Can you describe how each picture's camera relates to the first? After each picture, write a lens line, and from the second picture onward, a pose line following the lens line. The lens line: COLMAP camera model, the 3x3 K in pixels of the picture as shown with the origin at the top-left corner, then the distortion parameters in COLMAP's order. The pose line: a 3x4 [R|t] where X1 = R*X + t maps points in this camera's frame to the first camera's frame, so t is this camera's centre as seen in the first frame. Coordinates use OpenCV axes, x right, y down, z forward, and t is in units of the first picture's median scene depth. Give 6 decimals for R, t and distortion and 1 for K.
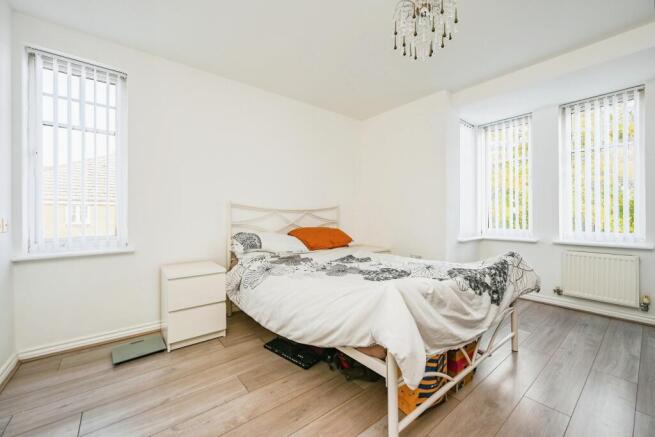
lens RADIAL K [[264.8, 0, 327.6], [0, 264.8, 221.1], [0, 0, 1]] dist [-0.000696, 0.000720]
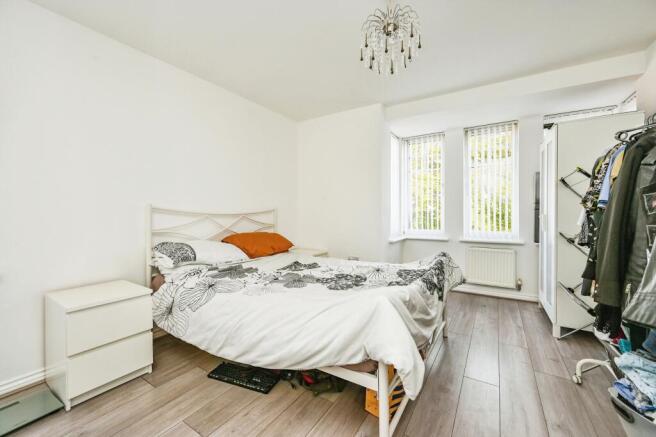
lens RADIAL K [[265.2, 0, 327.8], [0, 265.2, 219.3], [0, 0, 1]] dist [-0.000696, 0.000720]
pose [[0.945007, -0.010701, 0.326874, -0.141826], [0.010435, 0.999942, 0.002569, -0.031760], [-0.326883, 0.000984, 0.945064, 0.057387]]
